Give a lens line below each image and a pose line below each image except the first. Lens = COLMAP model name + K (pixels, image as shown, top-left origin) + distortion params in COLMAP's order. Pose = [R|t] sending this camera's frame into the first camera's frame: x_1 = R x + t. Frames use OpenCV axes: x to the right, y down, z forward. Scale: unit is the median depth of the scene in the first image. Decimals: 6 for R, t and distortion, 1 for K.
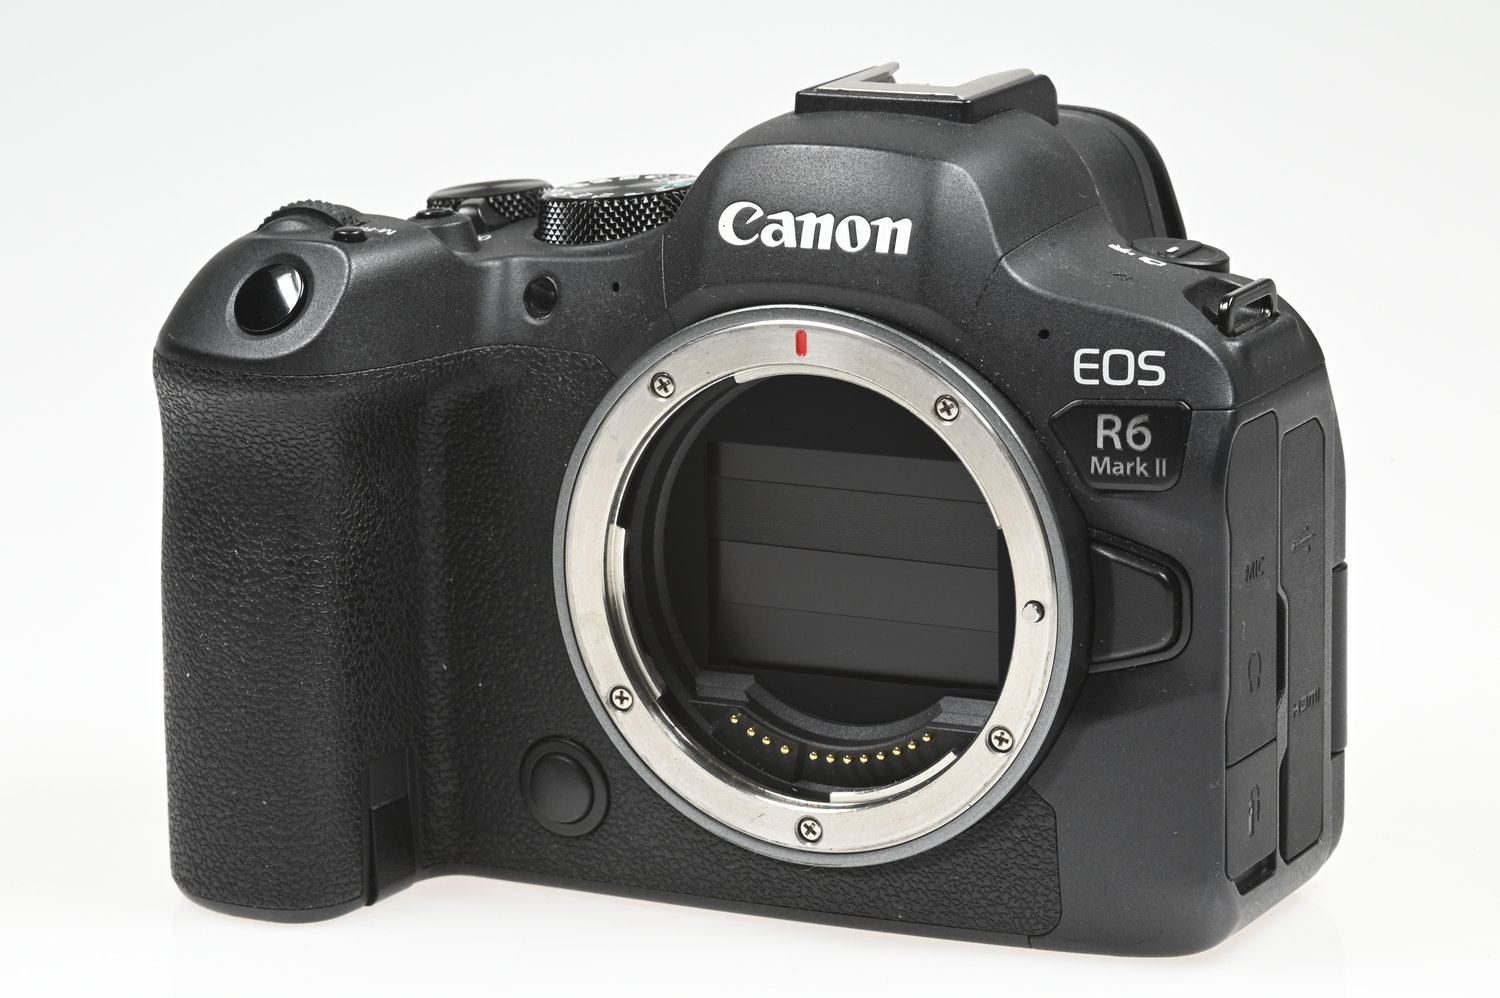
lens RADIAL K [[5660.4, 0, 739.8], [0, 5660.4, 506.0], [0, 0, 1]] dist [0.186380, 0.000000]
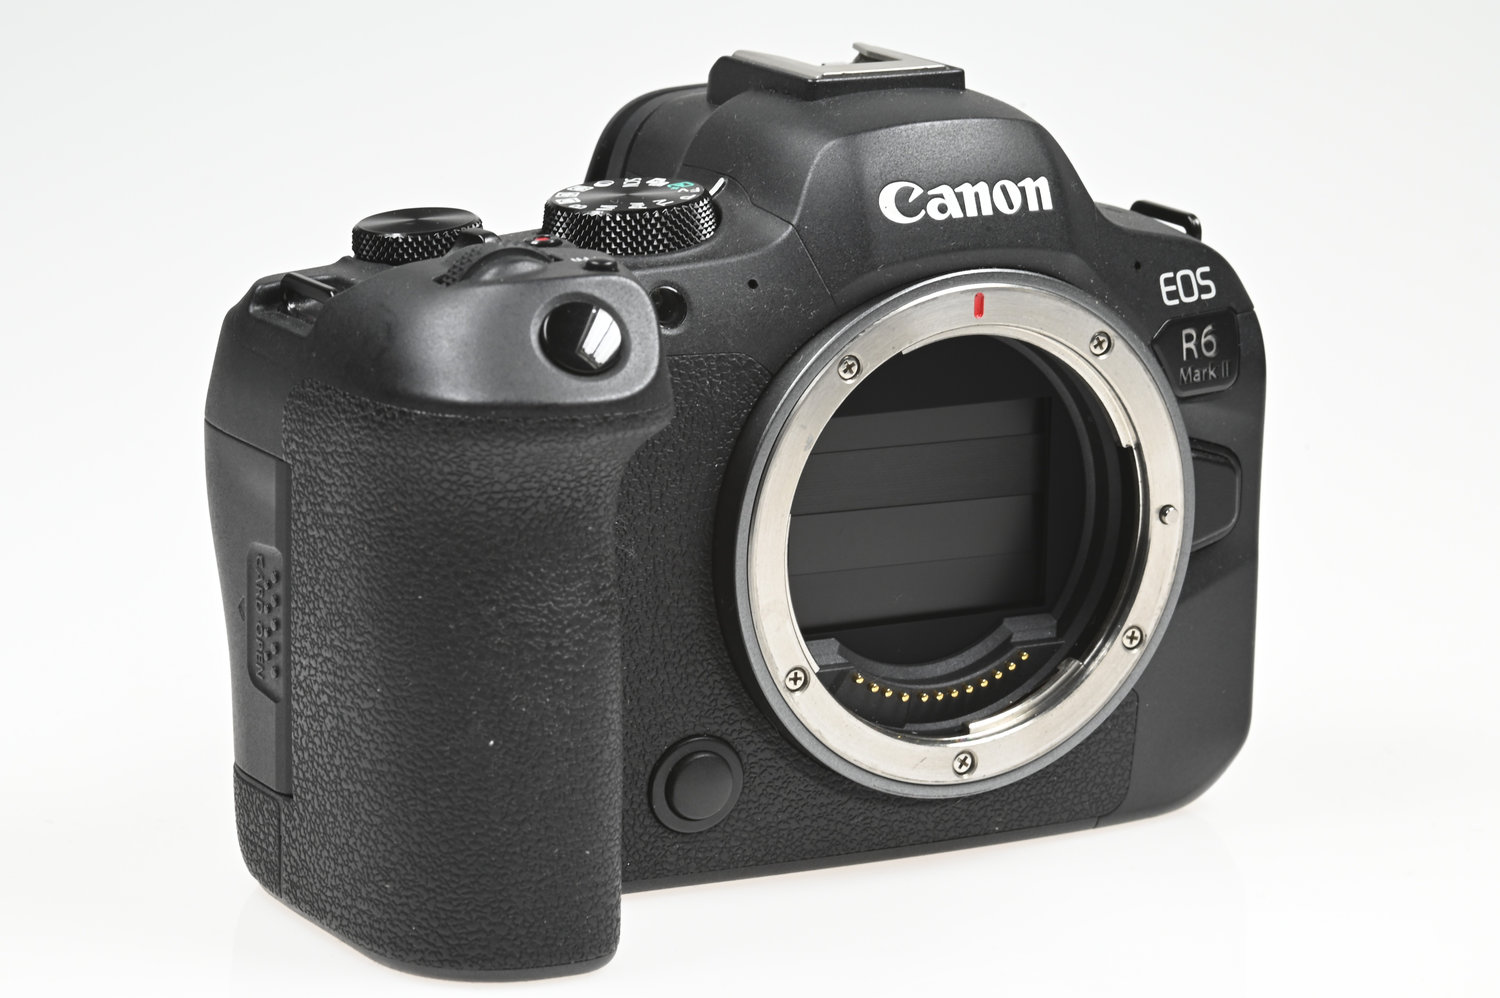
lens RADIAL K [[5660.4, 0, 744.0], [0, 5660.4, 492.5], [0, 0, 1]] dist [0.186380, 0.000000]
pose [[0.565198, -0.155484, 0.810170, -0.861883], [0.151912, 0.984900, 0.083040, -0.087153], [-0.810848, 0.076141, 0.580283, 0.409706]]
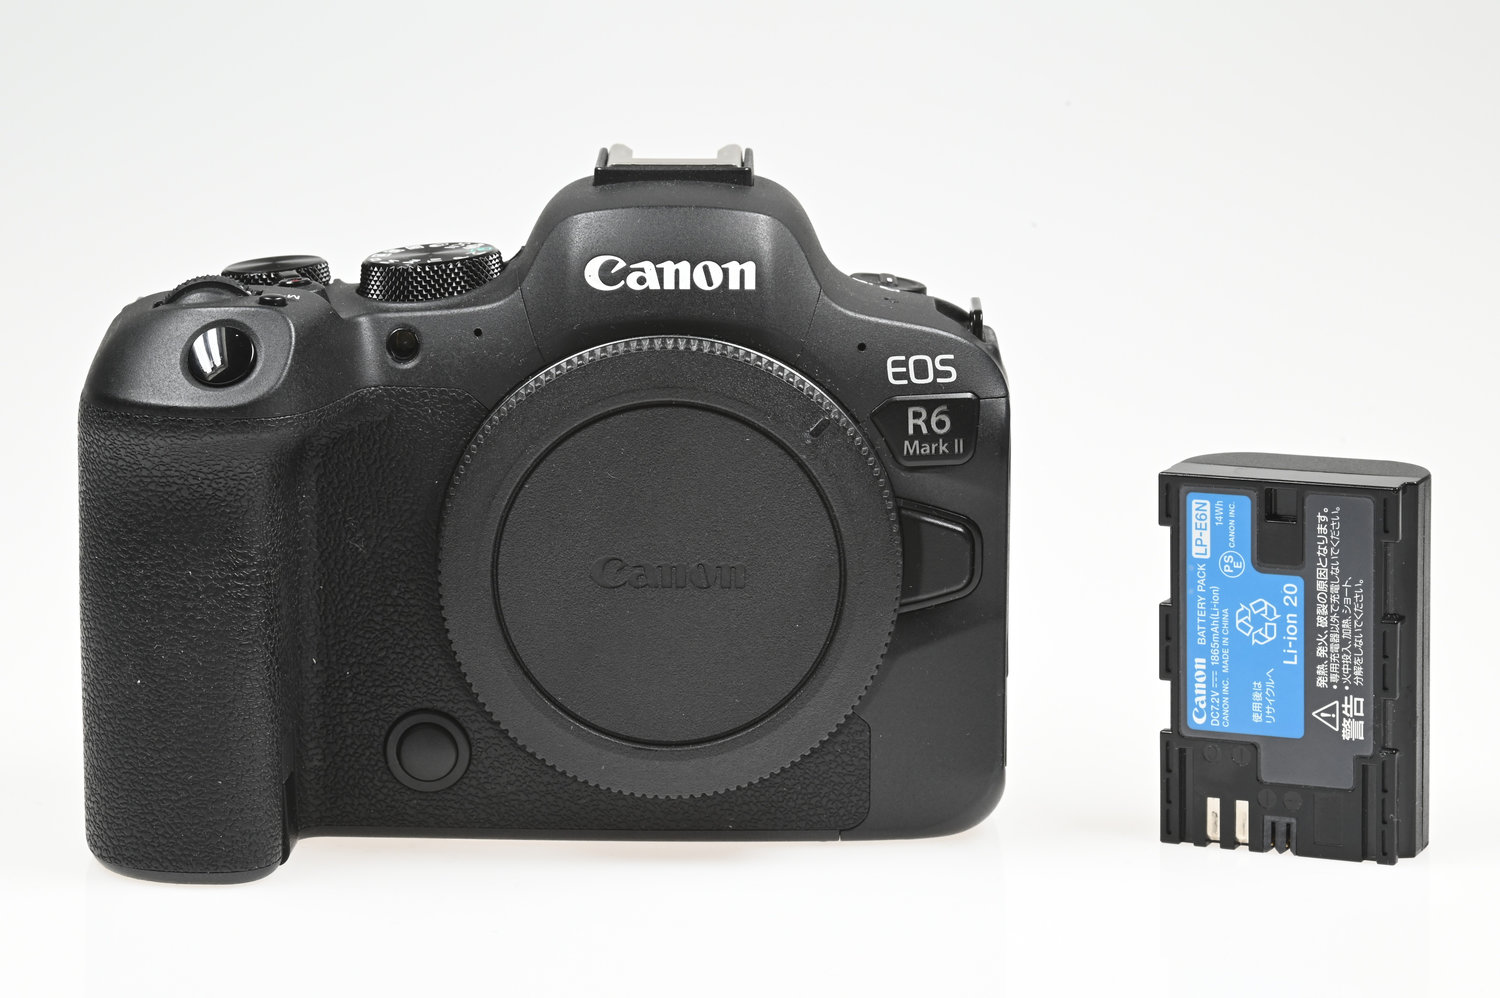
lens RADIAL K [[5660.4, 0, 759.4], [0, 5660.4, 496.8], [0, 0, 1]] dist [0.186380, 0.000000]
pose [[0.901020, -0.066056, 0.428719, -0.492763], [0.076338, 0.997059, -0.006813, 0.009497], [-0.427008, 0.038866, 0.903412, -0.124686]]
